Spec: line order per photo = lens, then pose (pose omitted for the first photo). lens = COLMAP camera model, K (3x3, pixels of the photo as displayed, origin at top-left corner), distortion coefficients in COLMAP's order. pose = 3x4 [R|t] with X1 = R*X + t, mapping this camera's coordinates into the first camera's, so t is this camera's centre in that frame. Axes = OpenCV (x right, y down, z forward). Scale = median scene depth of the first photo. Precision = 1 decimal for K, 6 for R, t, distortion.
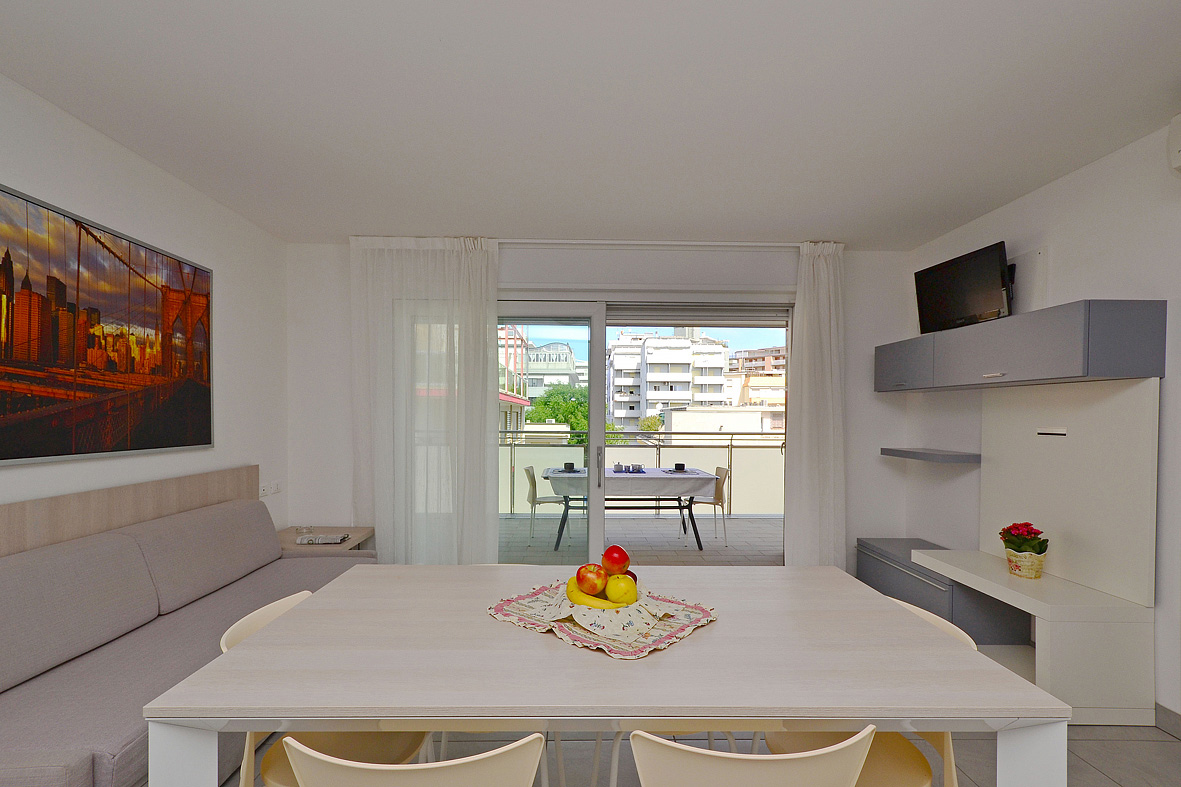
lens RADIAL K [[547.5, 0, 590.1], [0, 547.5, 427.8], [0, 0, 1]] dist [0.001041, 0.000039]
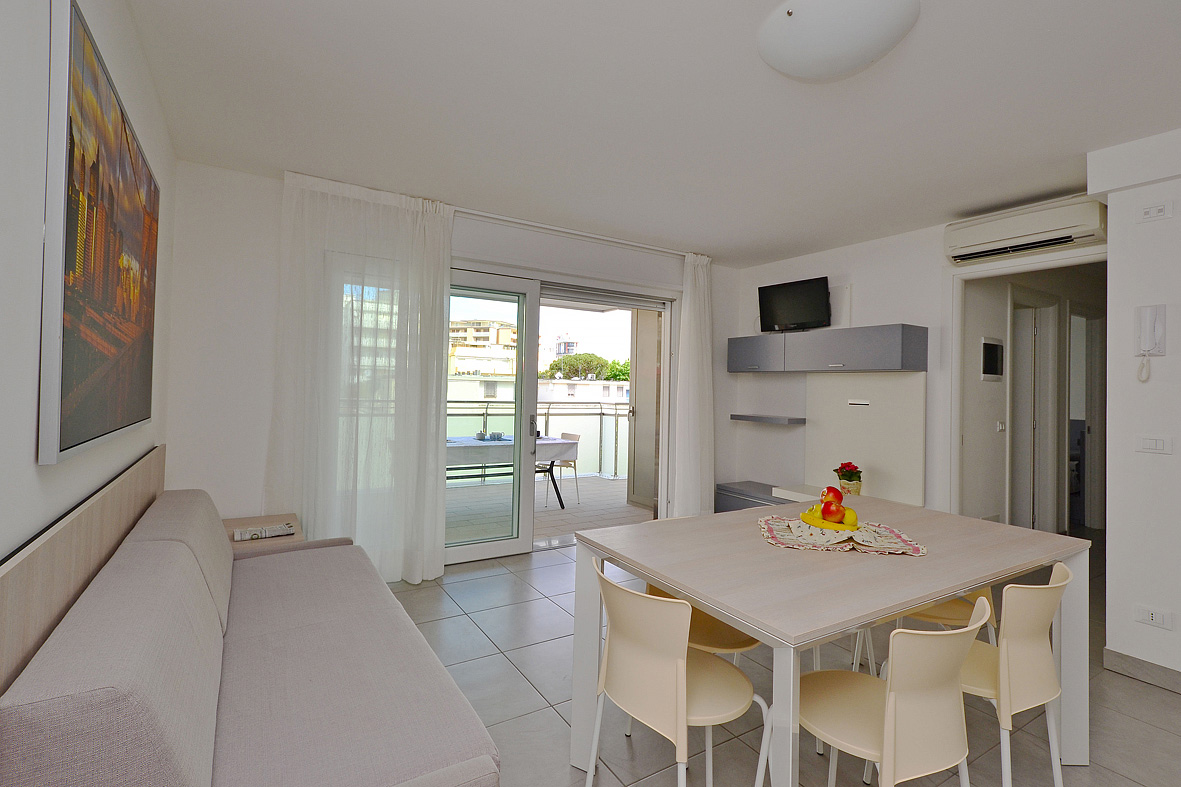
lens RADIAL K [[542.6, 0, 583.3], [0, 542.6, 384.3], [0, 0, 1]] dist [-0.000137, 0.000087]
pose [[0.862176, 0.017950, 0.506291, -0.644797], [-0.006965, 0.999698, -0.023582, -0.003631], [-0.506561, 0.016806, 0.862040, 0.064654]]
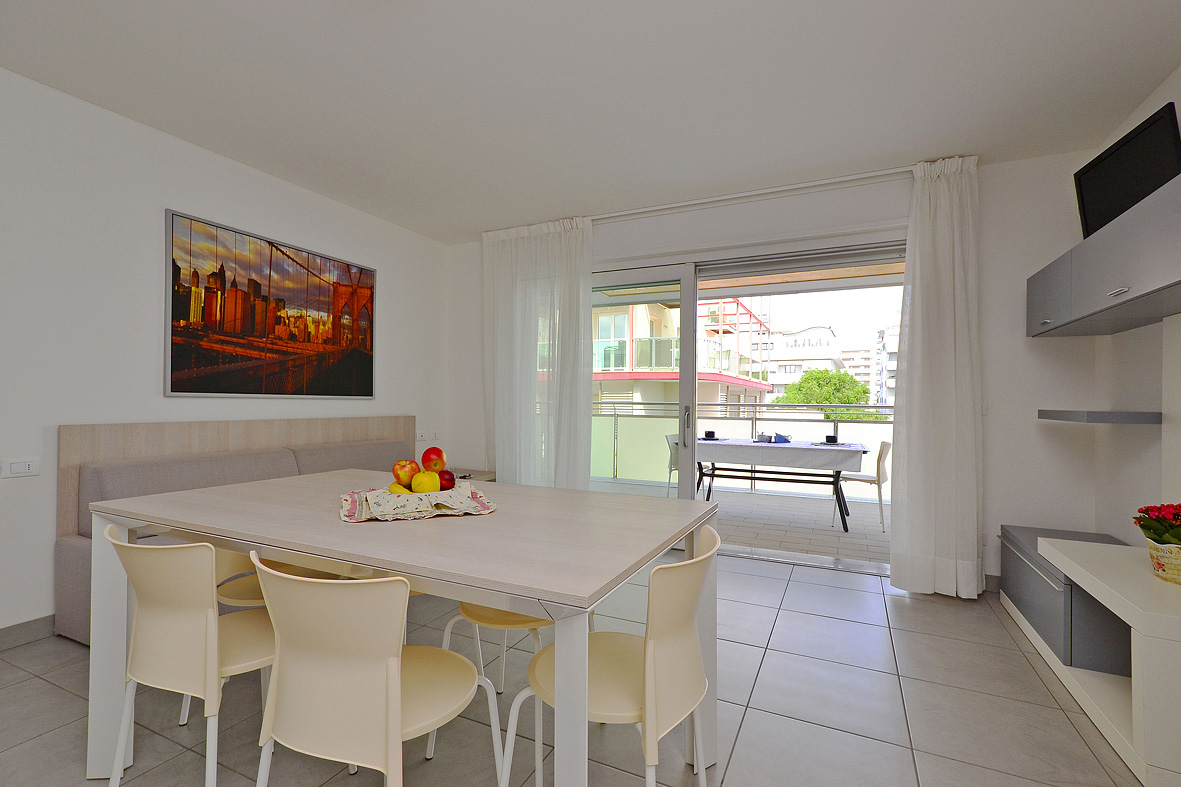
lens RADIAL K [[529.3, 0, 592.5], [0, 529.3, 405.2], [0, 0, 1]] dist [0.001324, 0.000230]
pose [[0.892590, 0.005574, -0.450834, 0.449107], [-0.013955, 0.999786, -0.015268, 0.073528], [0.450653, 0.019919, 0.892477, 0.079087]]
